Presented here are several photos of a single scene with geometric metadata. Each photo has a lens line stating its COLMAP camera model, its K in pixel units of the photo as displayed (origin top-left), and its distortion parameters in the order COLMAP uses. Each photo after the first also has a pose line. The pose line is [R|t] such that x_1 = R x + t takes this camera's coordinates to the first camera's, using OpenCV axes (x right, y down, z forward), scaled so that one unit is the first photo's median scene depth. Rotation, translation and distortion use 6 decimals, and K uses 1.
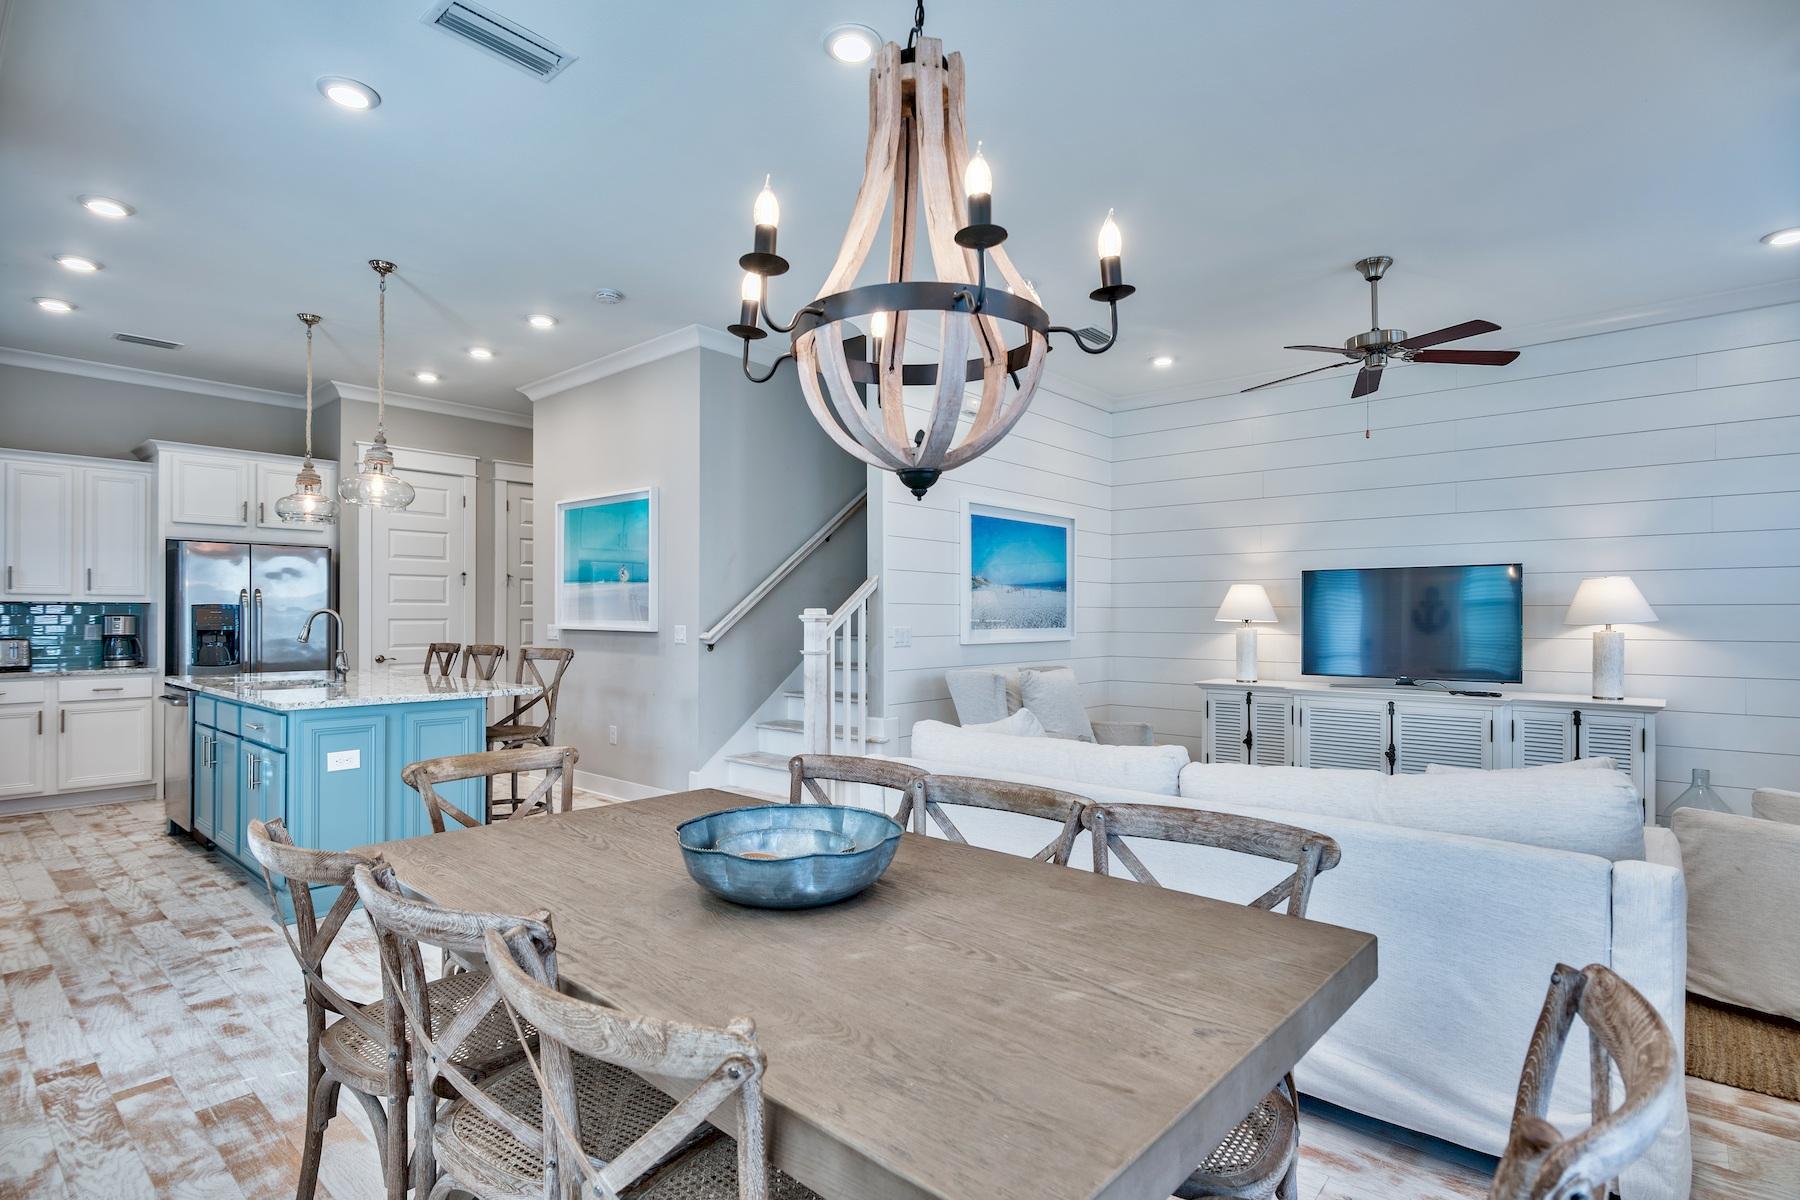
lens RADIAL K [[899.9, 0, 905.4], [0, 899.9, 611.0], [0, 0, 1]] dist [-0.007393, 0.000707]
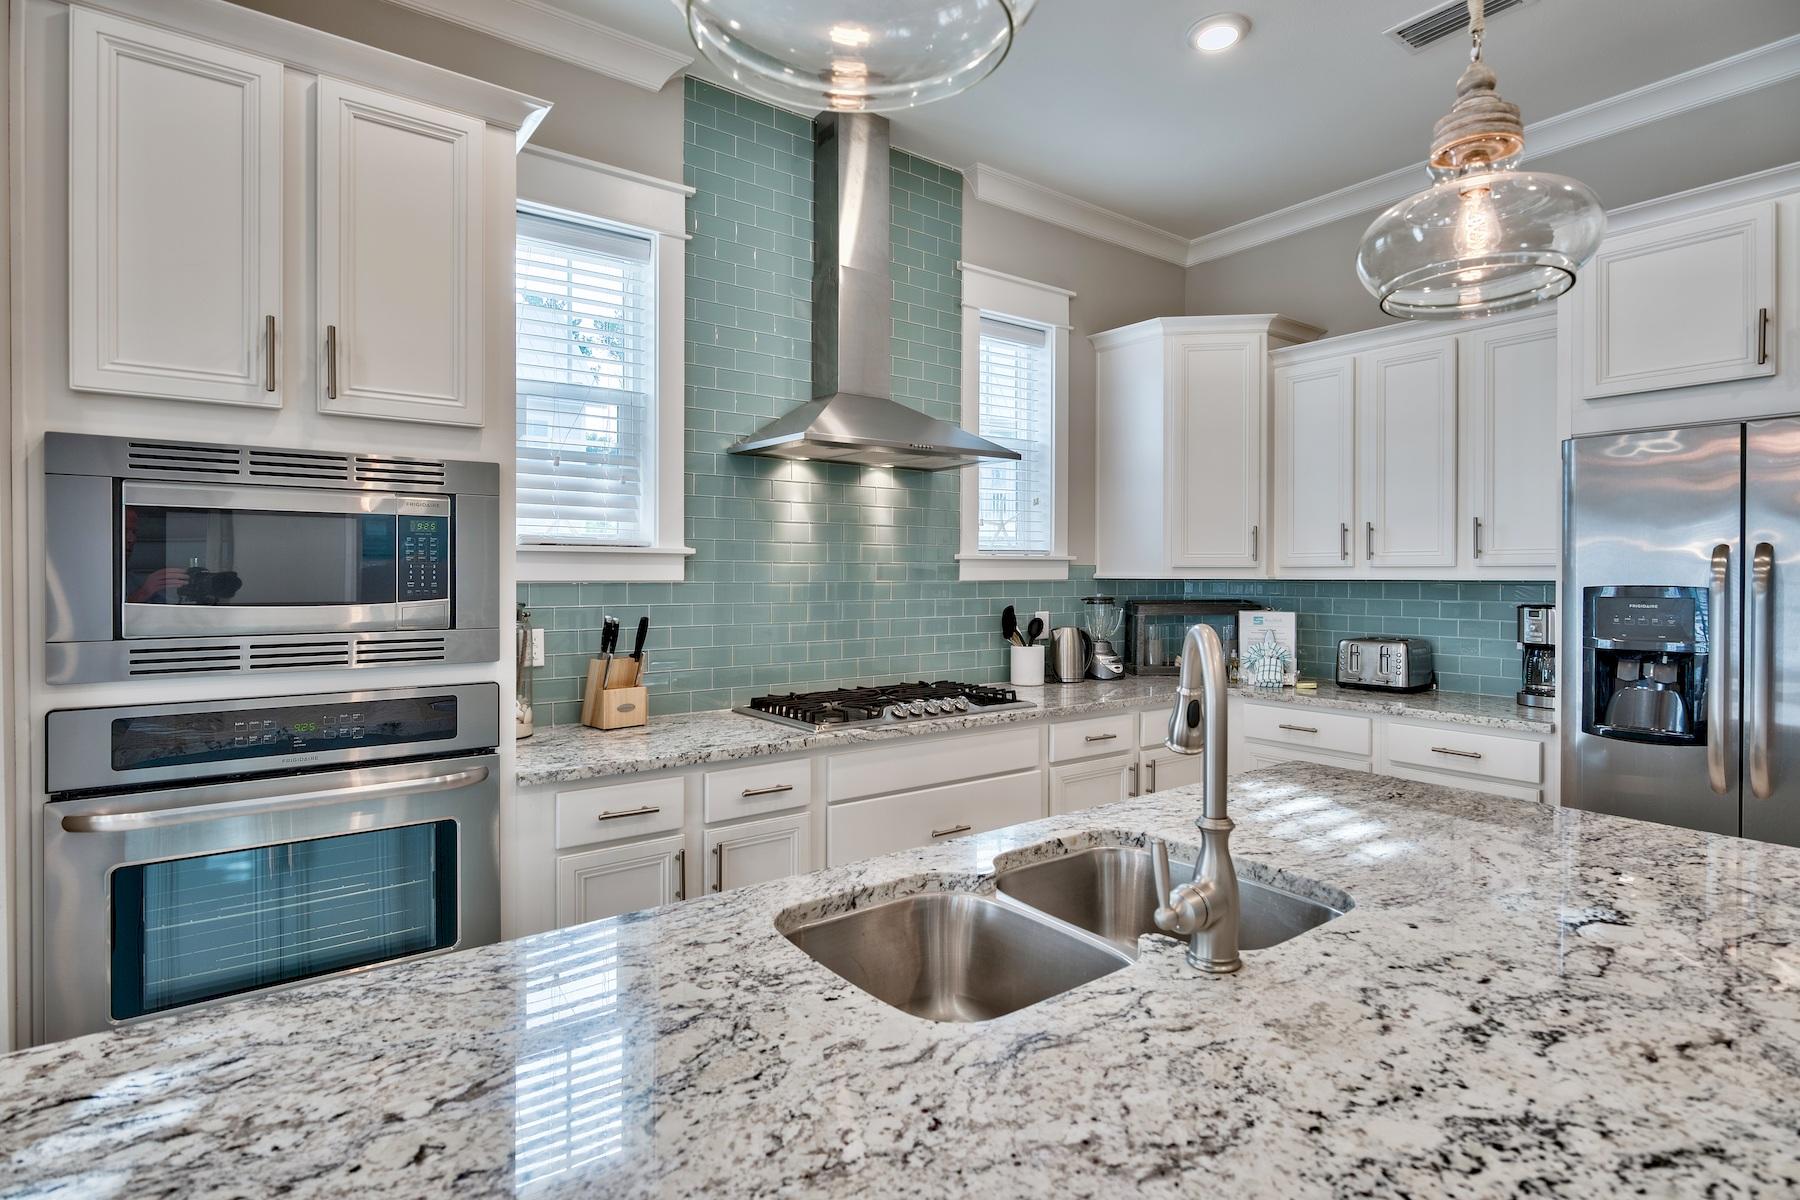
lens RADIAL K [[899.9, 0, 862.3], [0, 899.9, 585.6], [0, 0, 1]] dist [-0.007393, 0.000707]
pose [[-0.224454, 0.007877, -0.974453, -0.332898], [0.003377, 0.999968, 0.007306, -0.012510], [0.974479, -0.001651, -0.224473, 0.808123]]
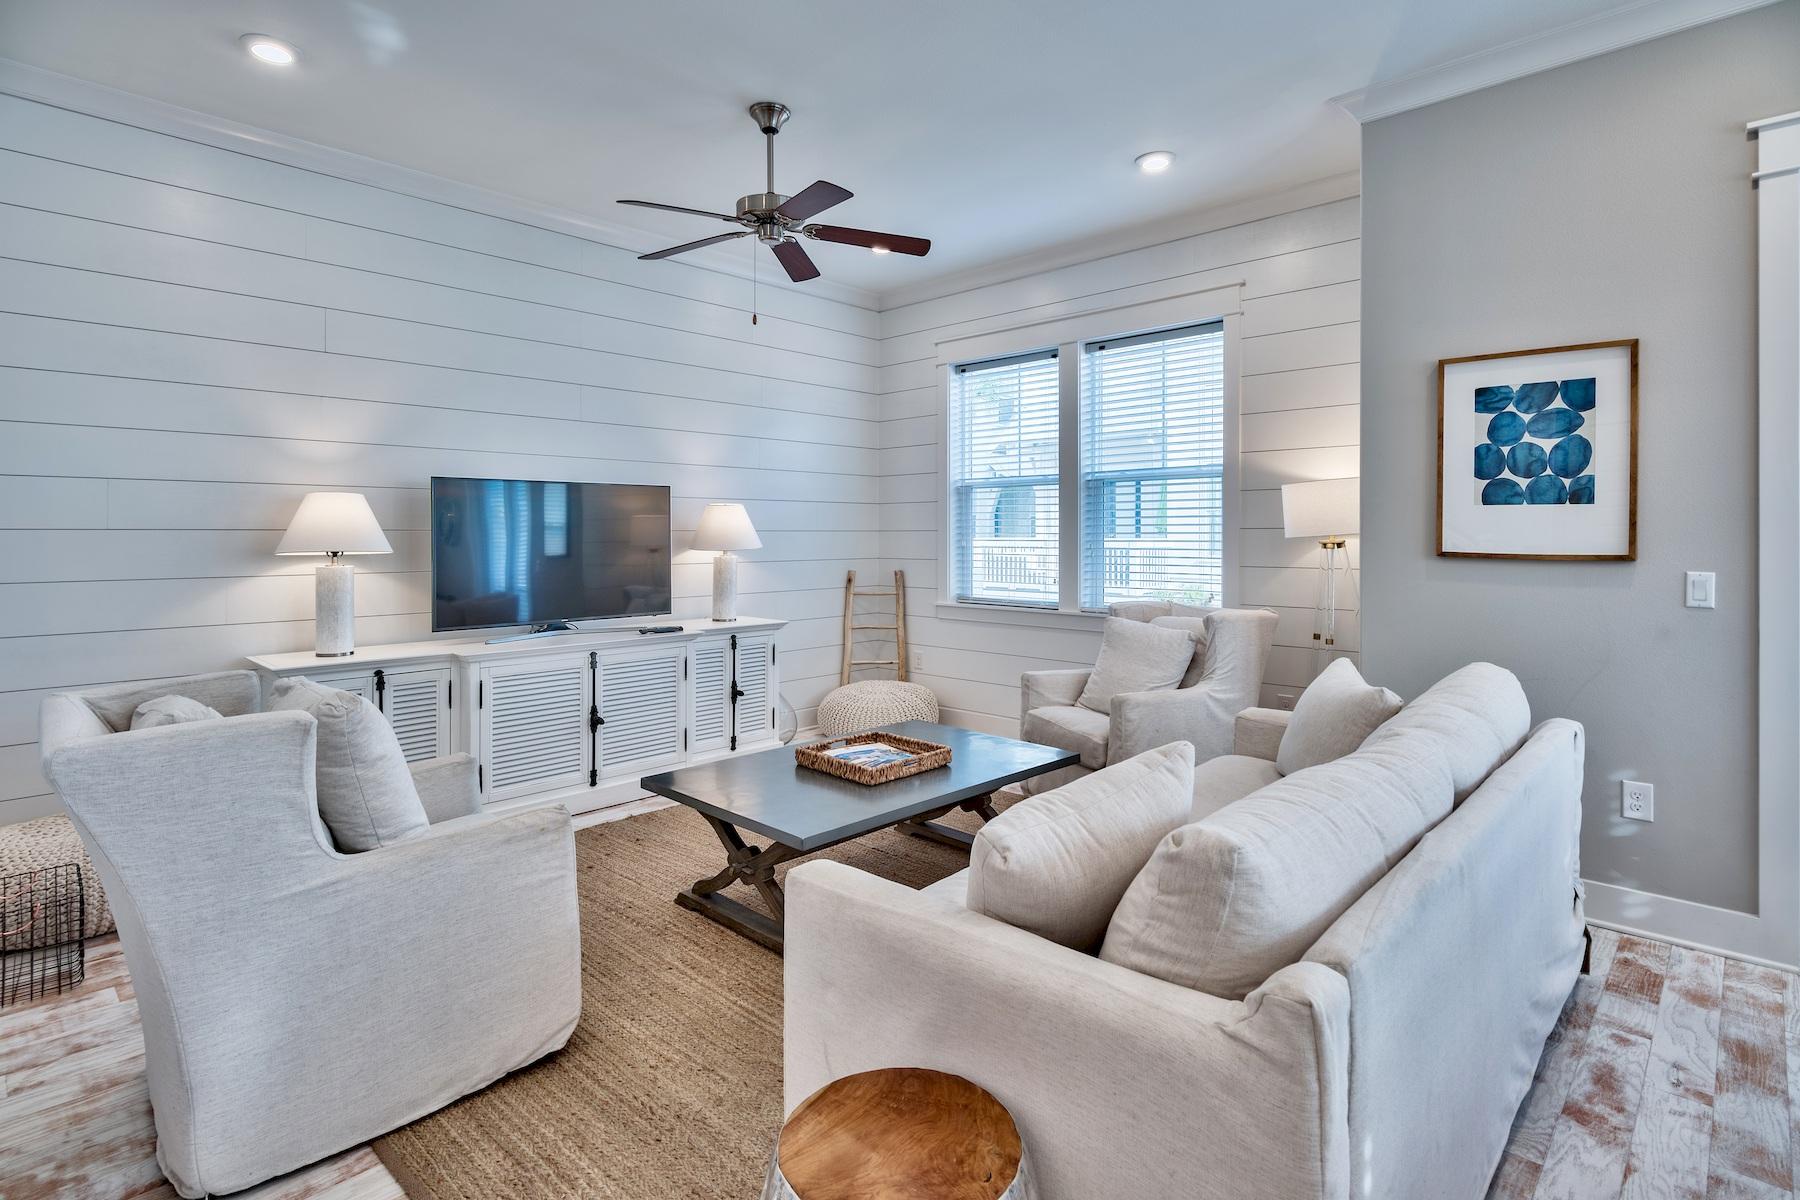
lens RADIAL K [[899.9, 0, 911.1], [0, 899.9, 539.7], [0, 0, 1]] dist [-0.007393, 0.000707]
pose [[0.034930, -0.008386, 0.999355, -0.221820], [-0.006219, 0.999944, 0.008609, -0.006008], [-0.999370, -0.006516, 0.034875, 0.650712]]
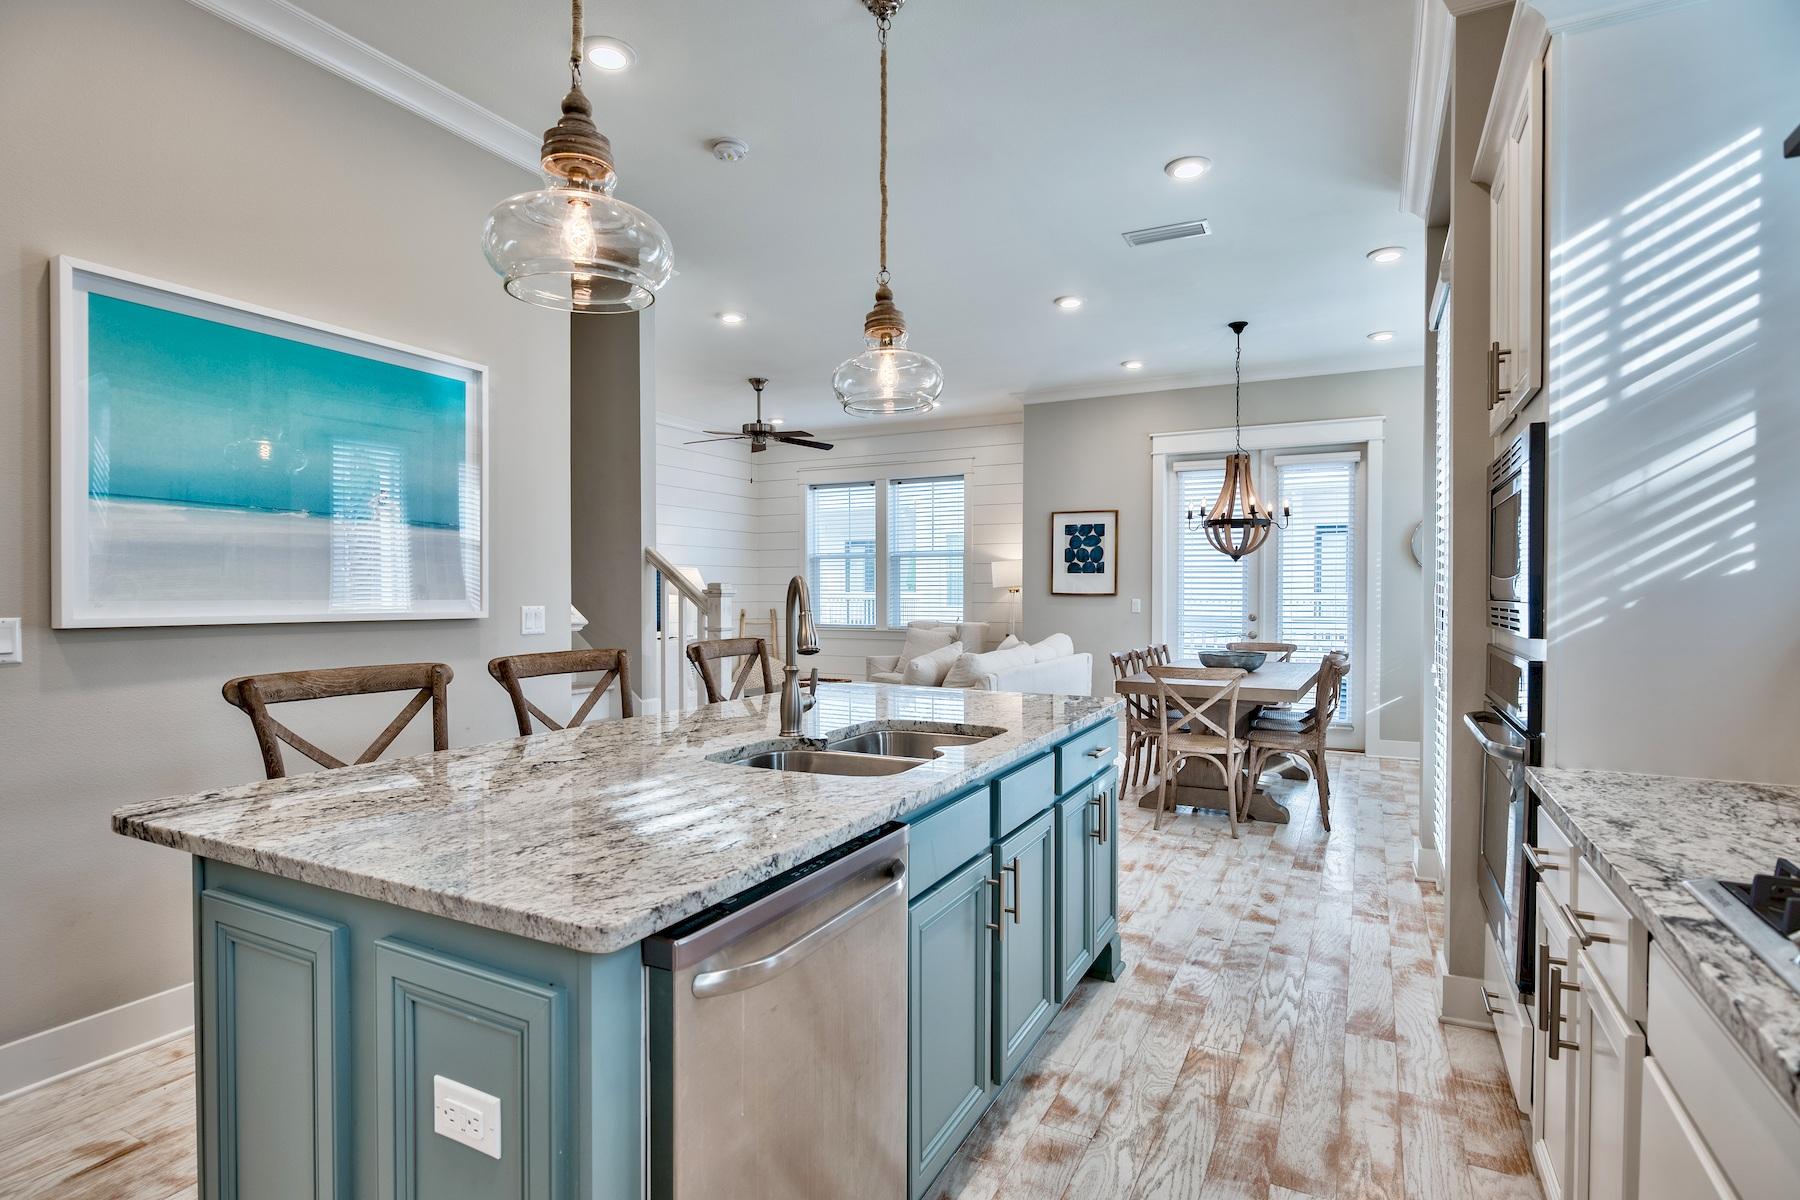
lens RADIAL K [[899.9, 0, 899.8], [0, 899.9, 615.8], [0, 0, 1]] dist [-0.007393, 0.000707]
pose [[-0.238382, -0.027435, 0.970784, -0.912910], [-0.005867, 0.999623, 0.026809, 0.004359], [-0.971154, 0.000695, -0.238453, 0.884874]]
